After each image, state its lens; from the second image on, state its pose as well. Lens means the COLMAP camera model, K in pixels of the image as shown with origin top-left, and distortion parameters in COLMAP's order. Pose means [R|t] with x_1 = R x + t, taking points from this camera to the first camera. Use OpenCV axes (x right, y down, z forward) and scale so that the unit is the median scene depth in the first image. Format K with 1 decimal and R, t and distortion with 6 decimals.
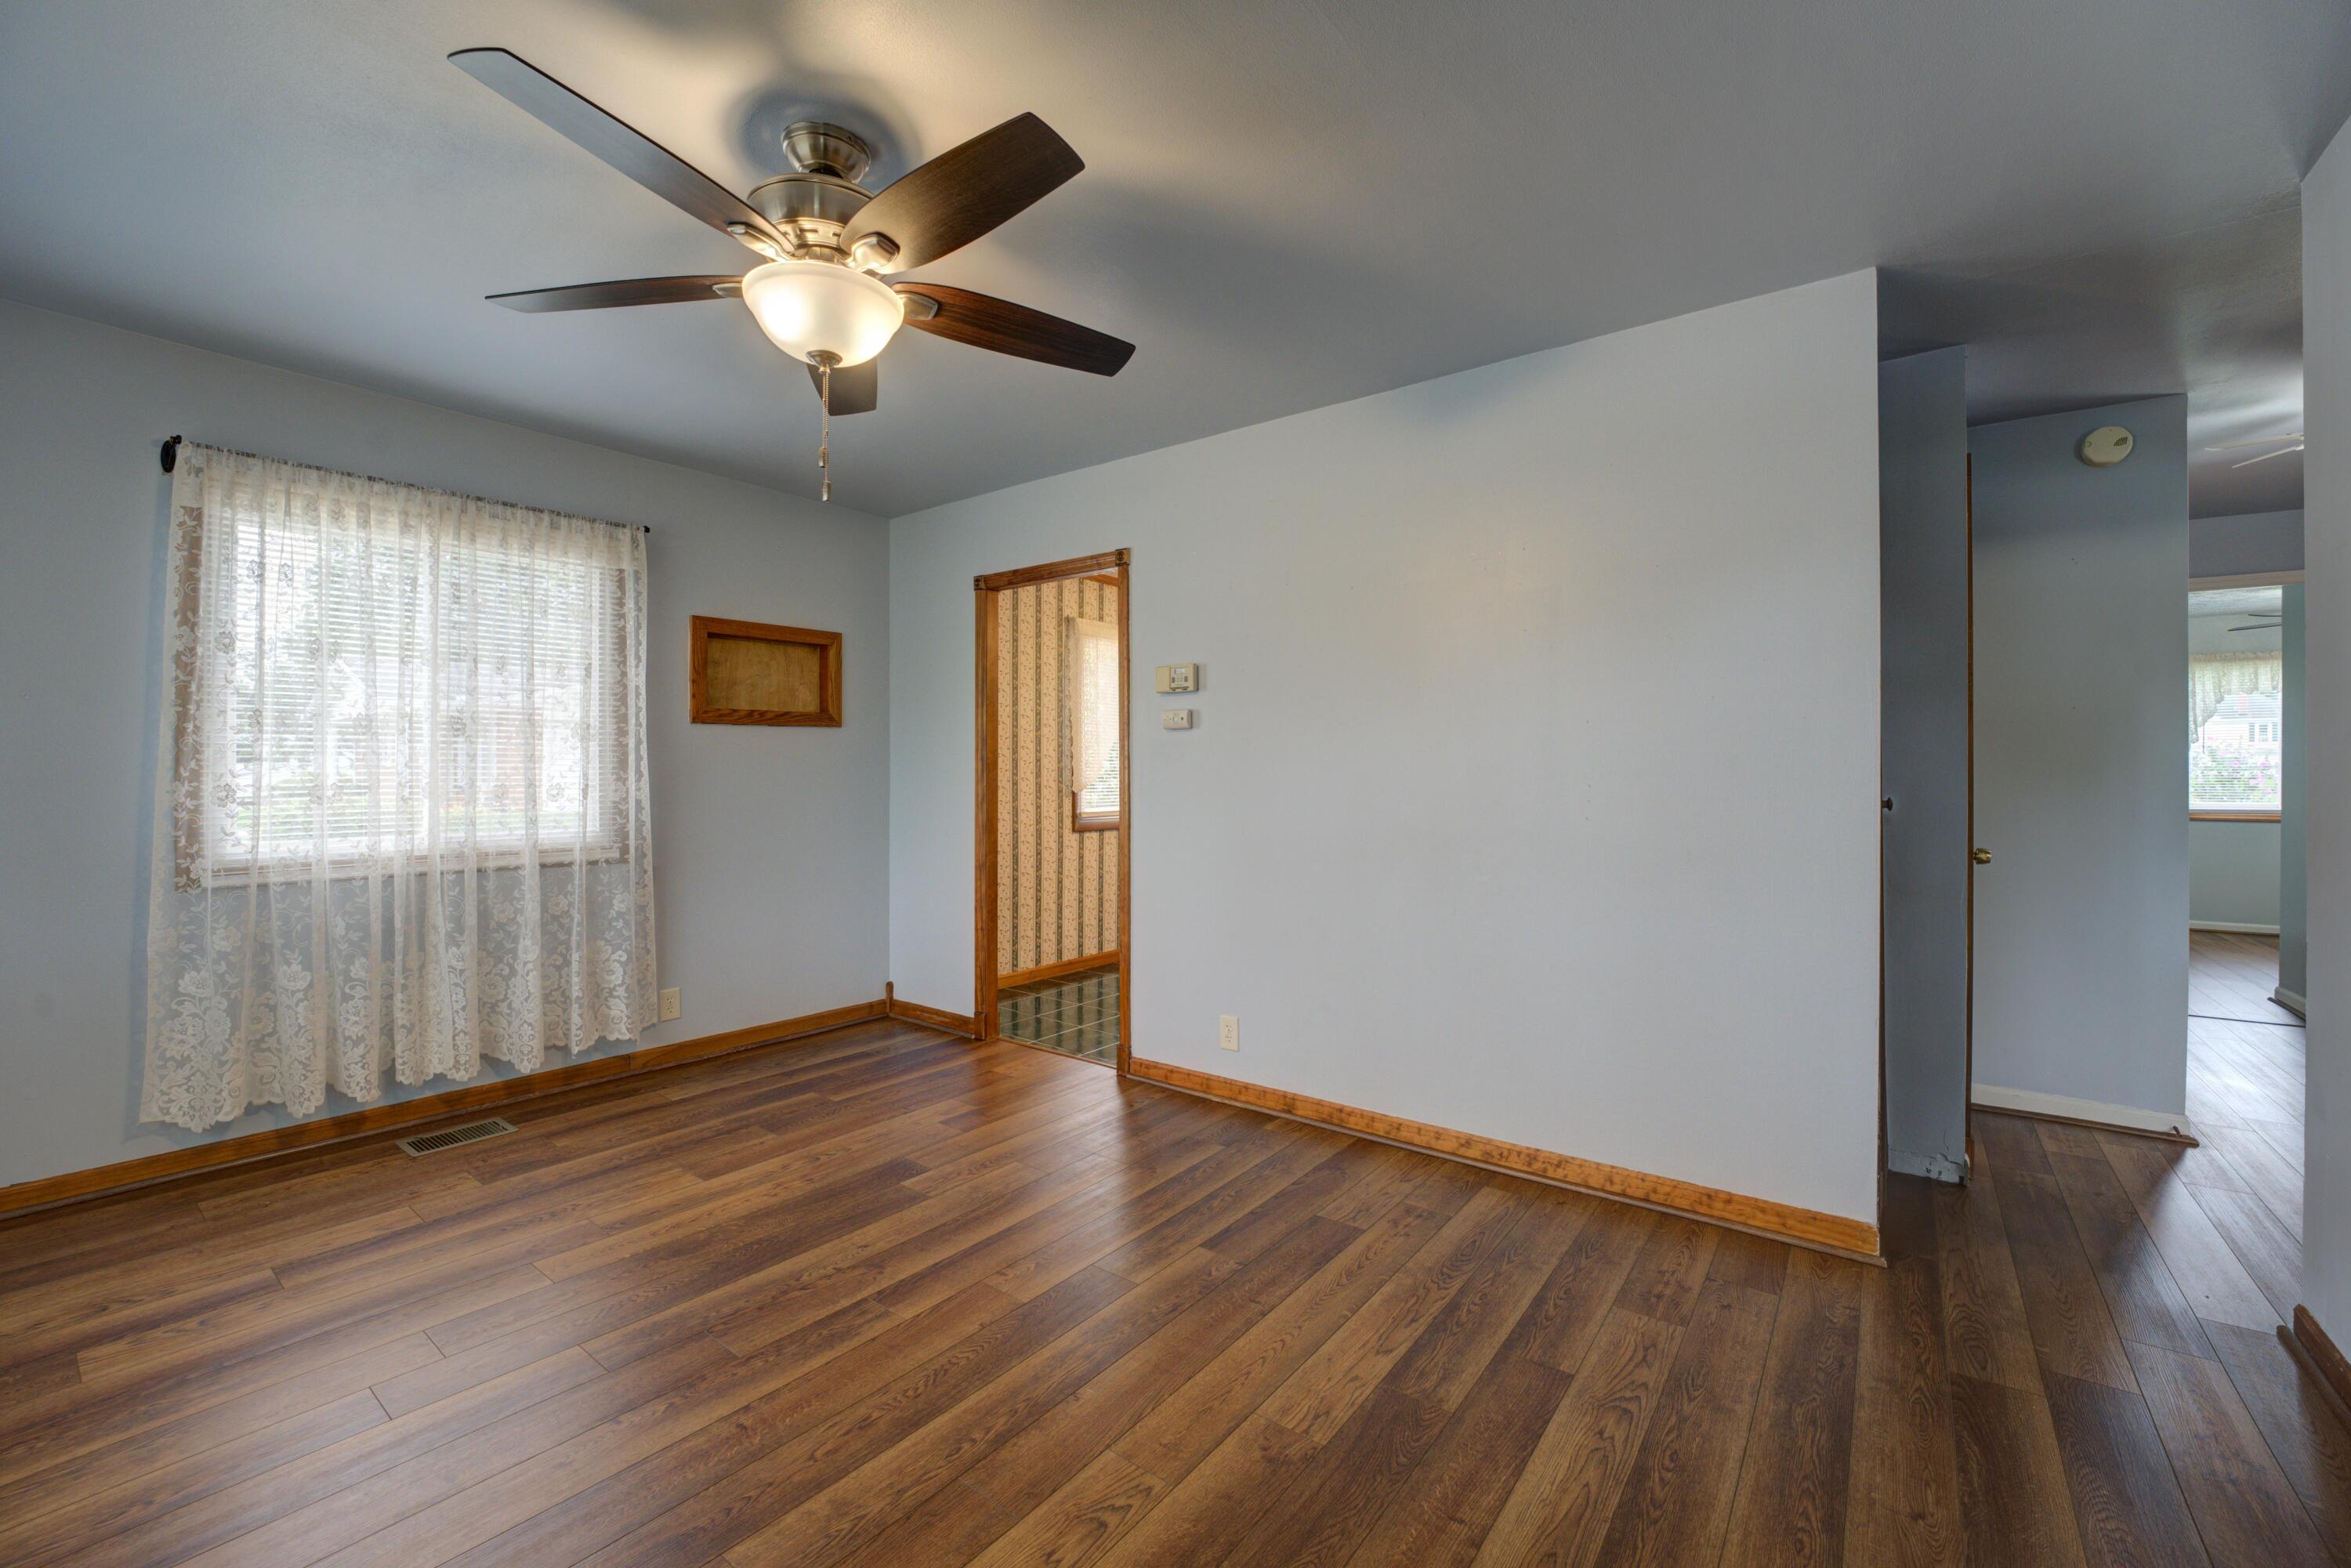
lens RADIAL K [[949.1, 0, 1176.2], [0, 949.1, 777.5], [0, 0, 1]] dist [-0.020392, -0.000059]
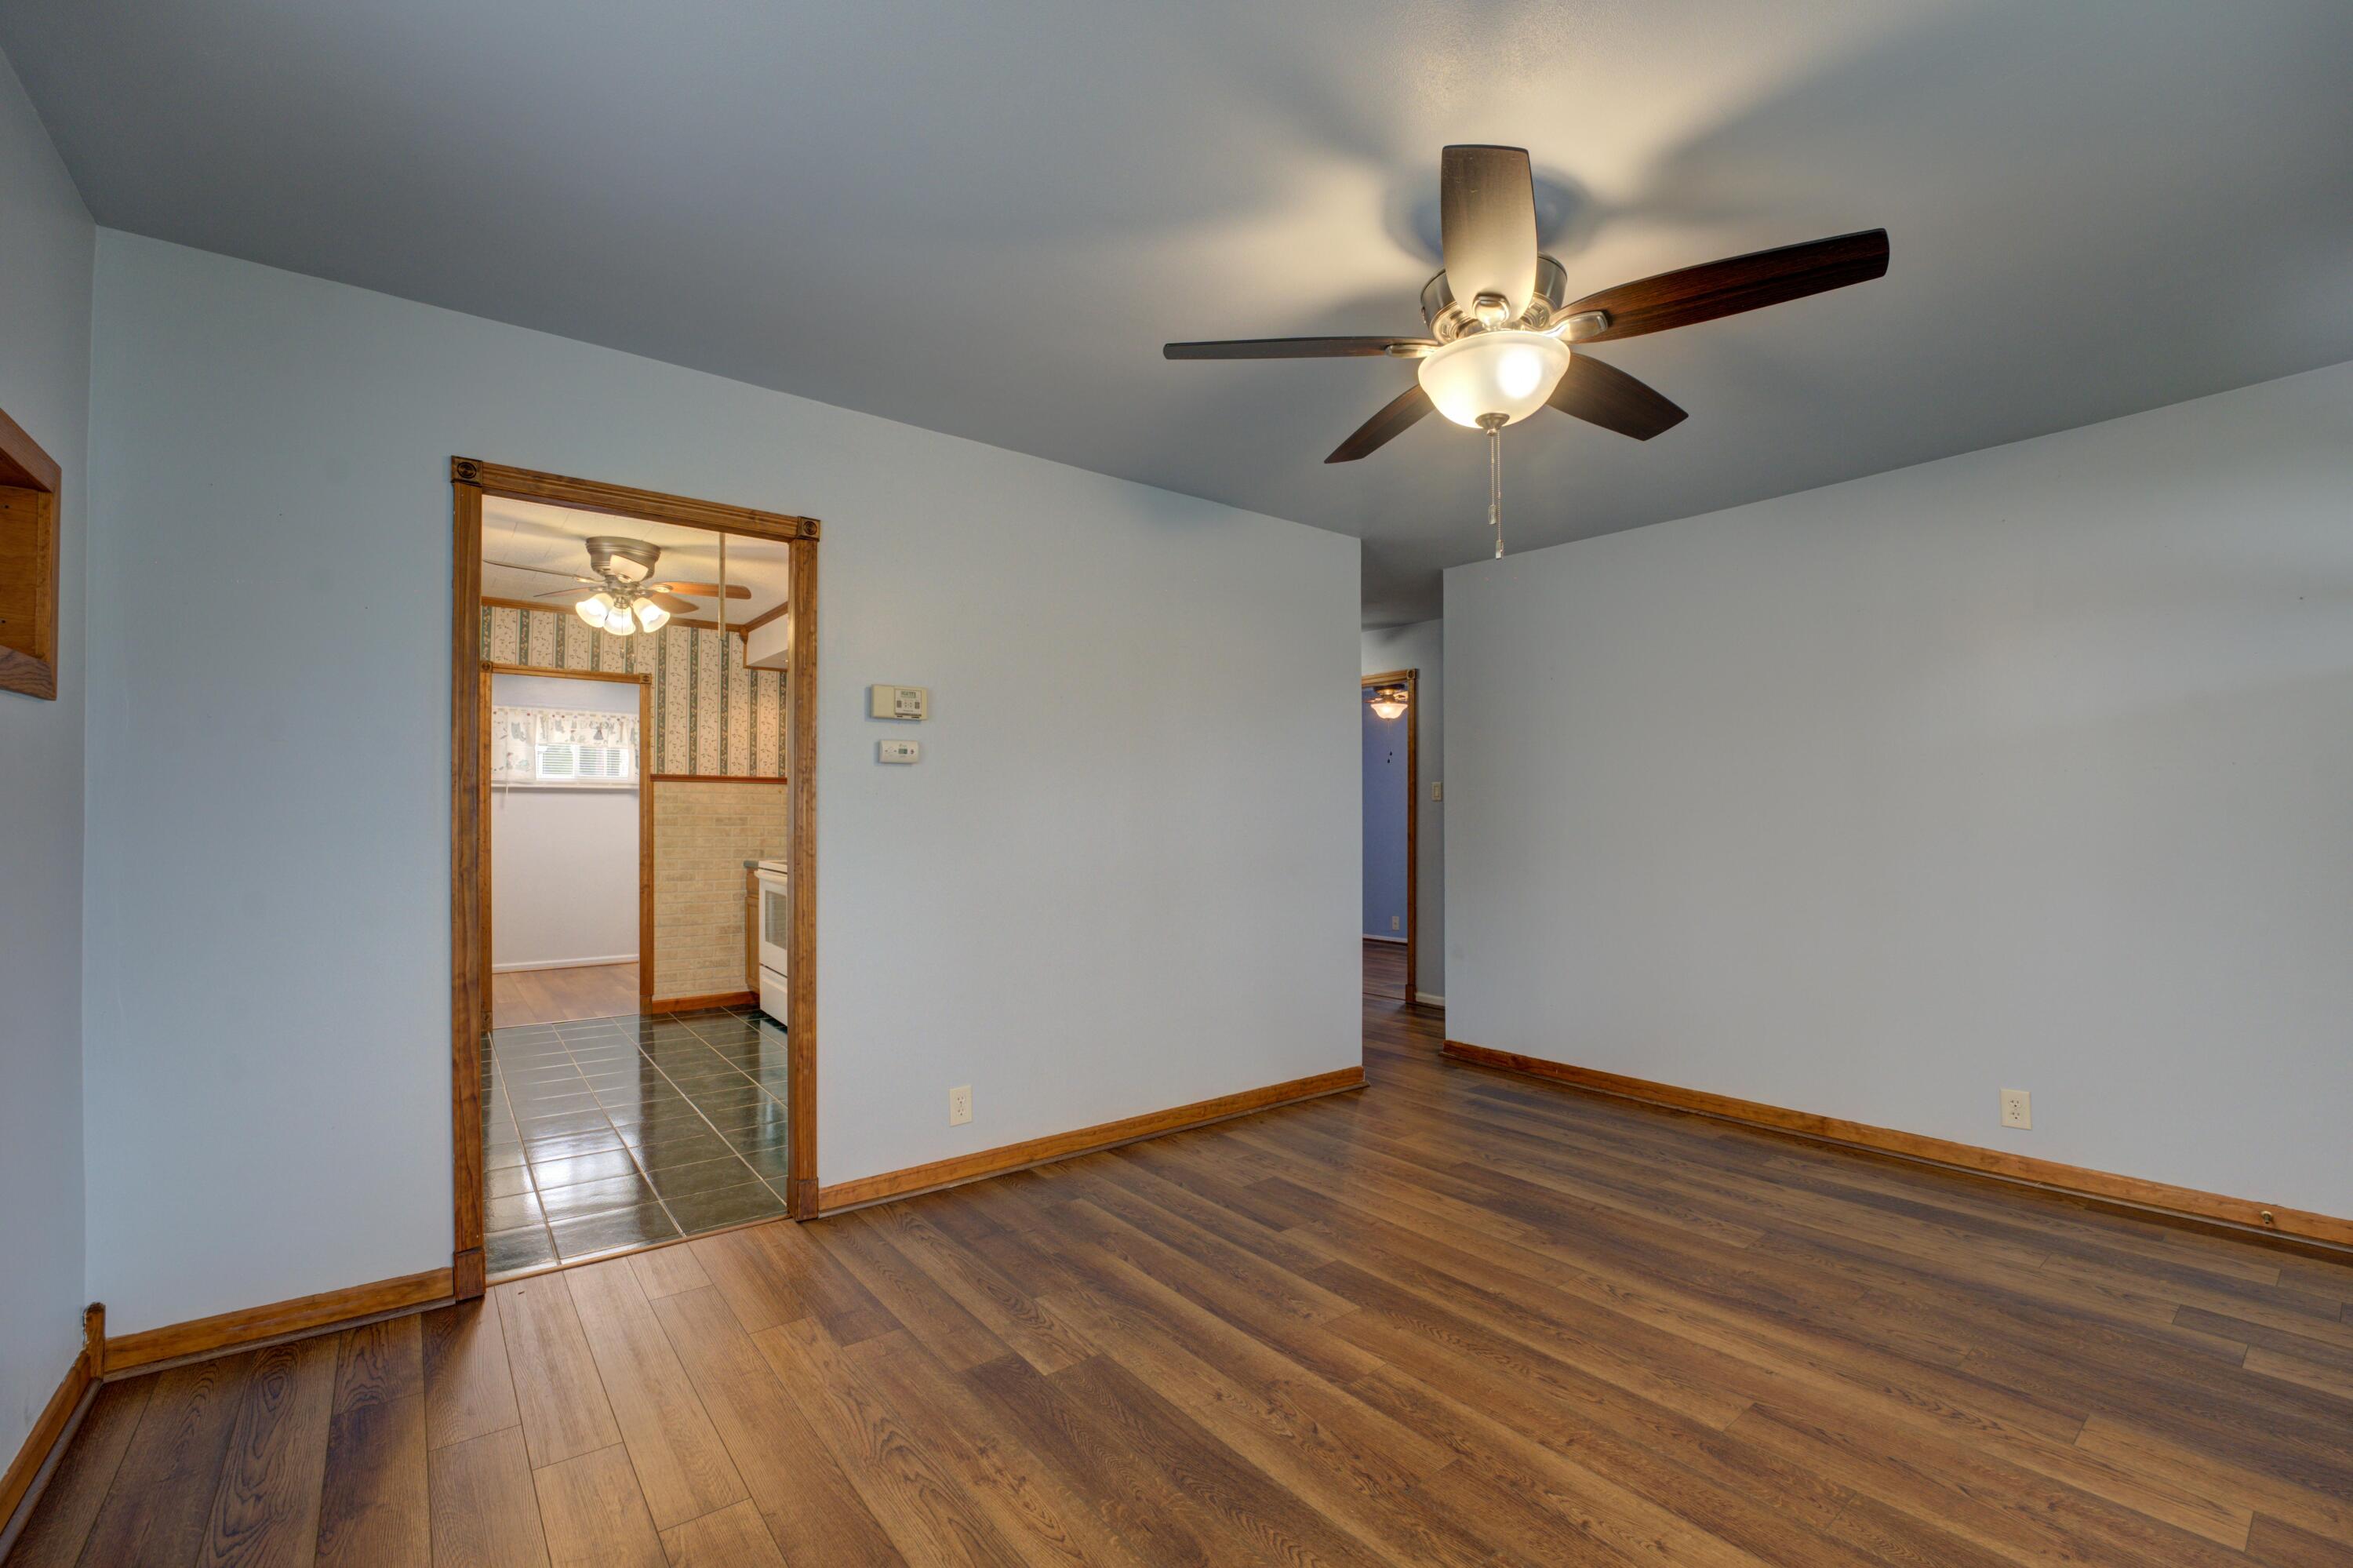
lens RADIAL K [[995.4, 0, 1177.0], [0, 995.4, 818.4], [0, 0, 1]] dist [-0.021074, 0.000478]
pose [[0.250808, 0.002790, 0.968033, -0.736766], [0.001371, 0.999994, -0.003237, 0.000184], [-0.968036, 0.002139, 0.250803, 0.515829]]
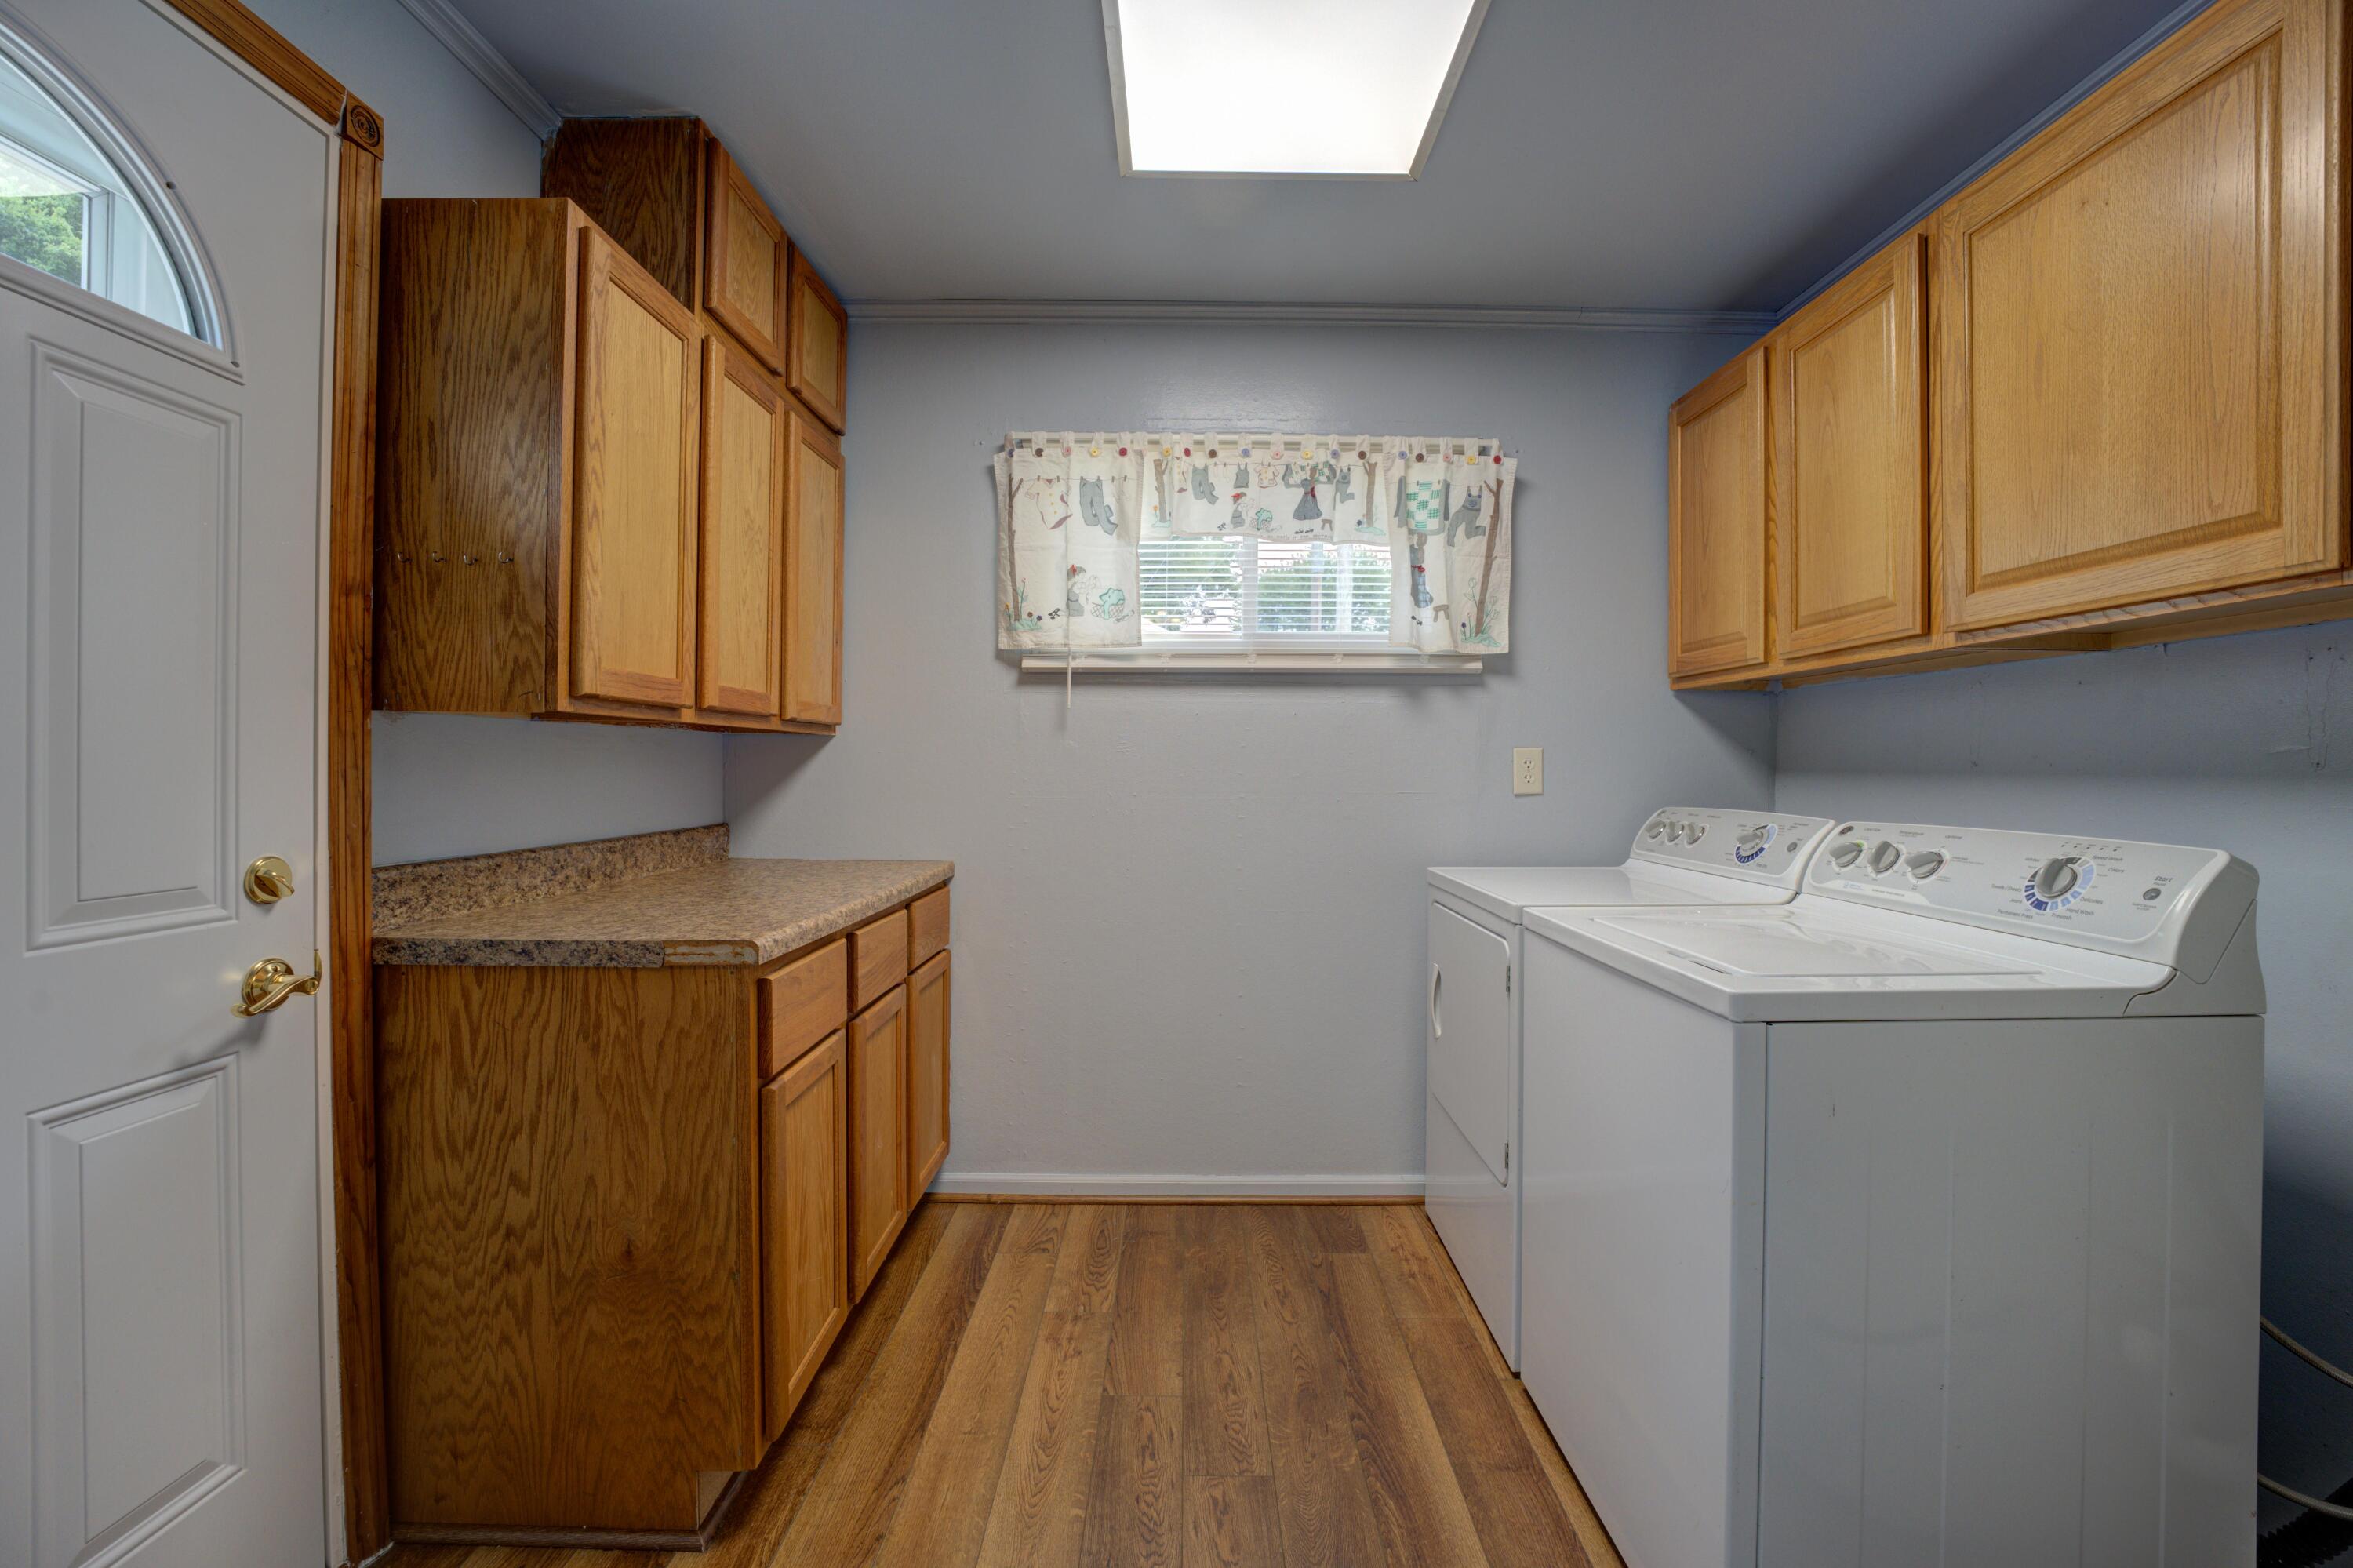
lens RADIAL K [[950.9, 0, 1184.0], [0, 950.9, 777.7], [0, 0, 1]] dist [-0.025834, 0.000838]
pose [[0.793315, 0.000900, 0.608811, 0.534489], [-0.005494, 0.999969, 0.005681, -0.001167], [-0.608787, -0.007851, 0.793295, 1.776624]]
